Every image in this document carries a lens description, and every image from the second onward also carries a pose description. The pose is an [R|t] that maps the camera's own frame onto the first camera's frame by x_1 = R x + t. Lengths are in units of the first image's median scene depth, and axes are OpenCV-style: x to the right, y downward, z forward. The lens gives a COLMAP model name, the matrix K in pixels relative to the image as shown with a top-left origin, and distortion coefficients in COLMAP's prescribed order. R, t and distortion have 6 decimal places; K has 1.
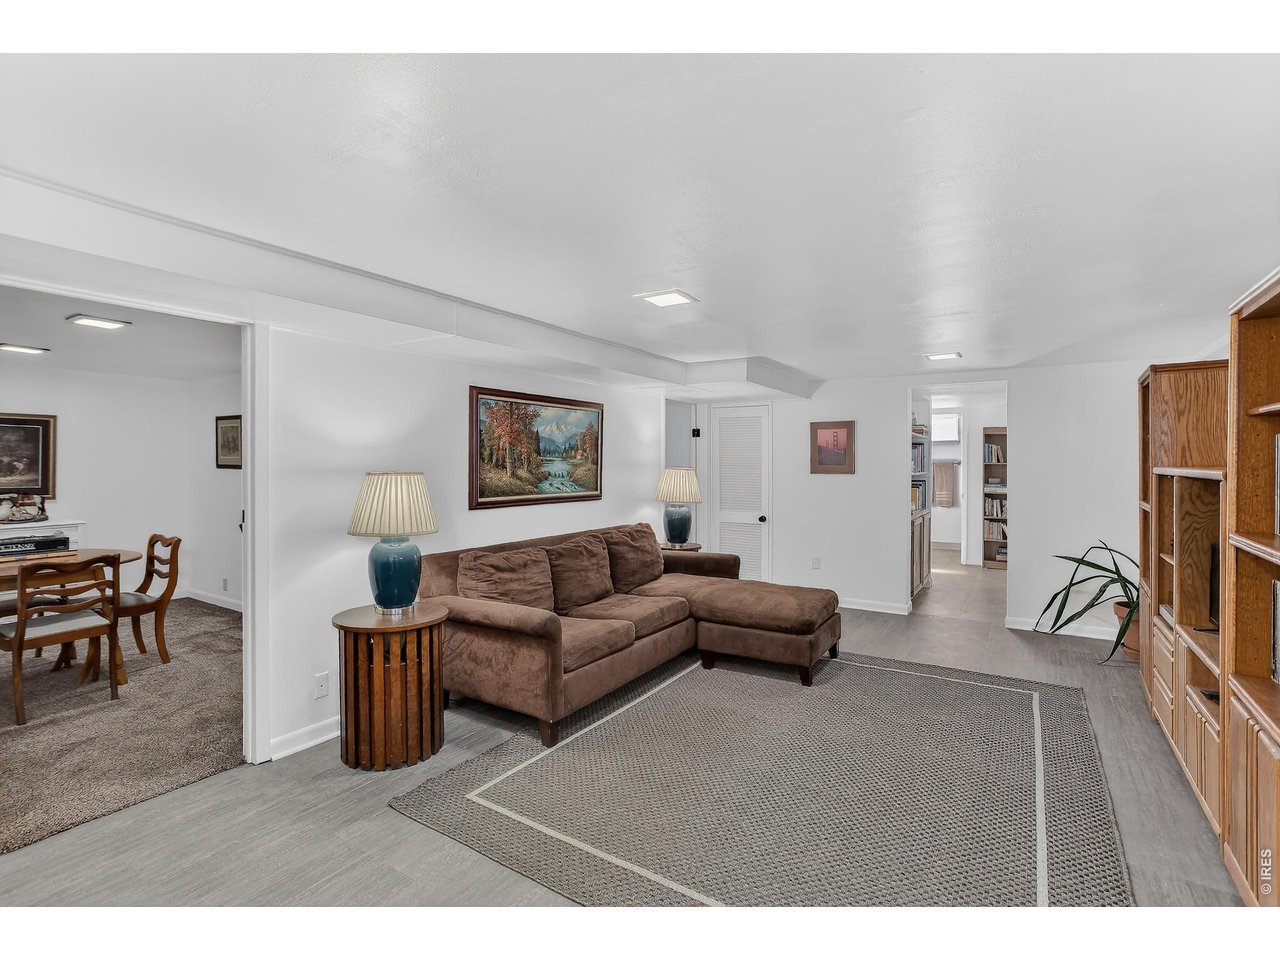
lens RADIAL K [[614.5, 0, 616.2], [0, 614.5, 476.2], [0, 0, 1]] dist [0.000833, 0.002734]
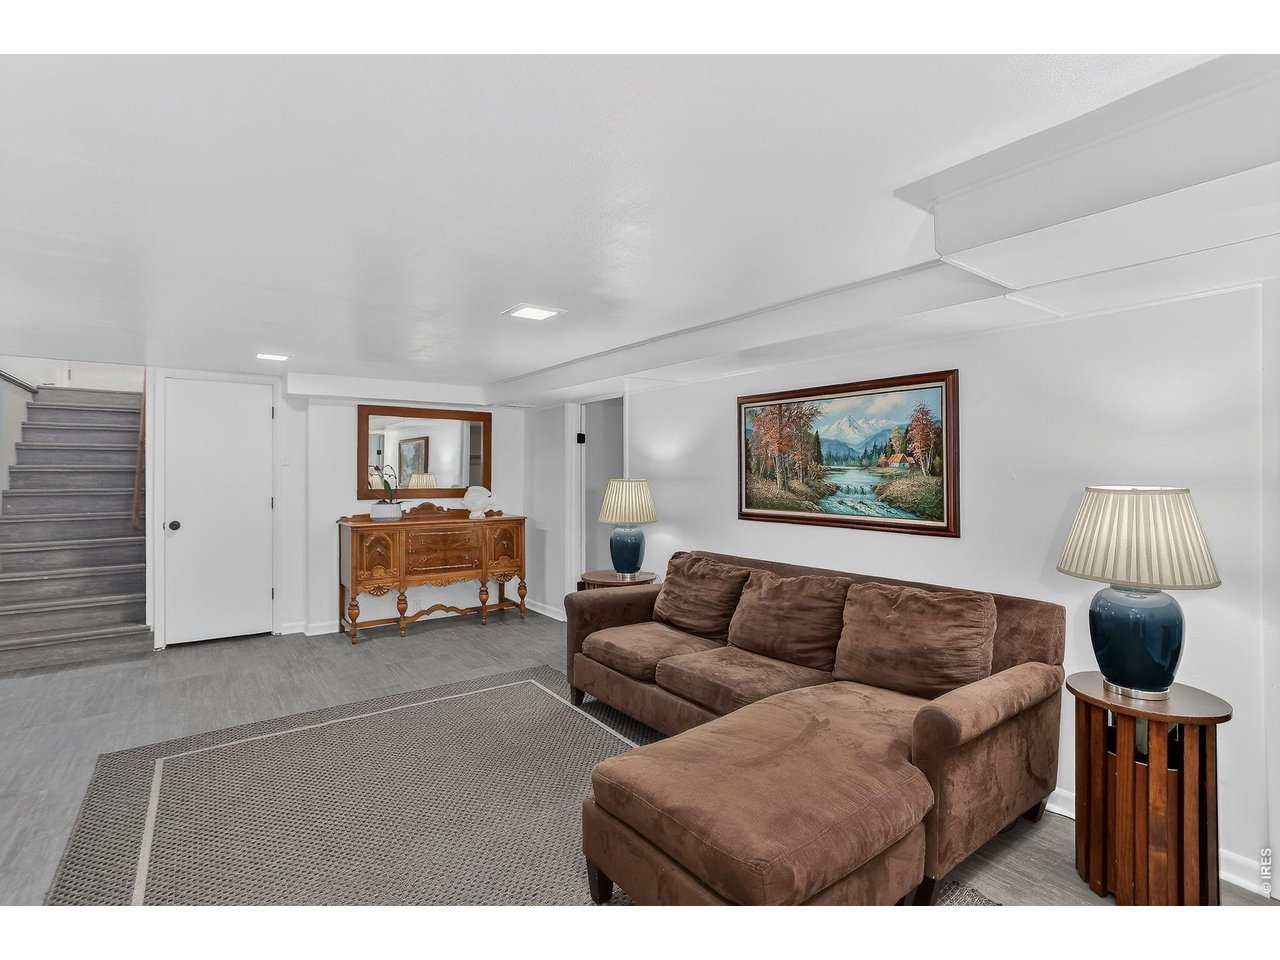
lens RADIAL K [[614.5, 0, 634.7], [0, 614.5, 473.5], [0, 0, 1]] dist [0.000833, 0.002734]
pose [[-0.324506, 0.003292, -0.945878, 0.698776], [-0.020445, 0.999736, 0.010494, -0.024644], [0.945663, 0.022743, -0.324353, 1.035492]]
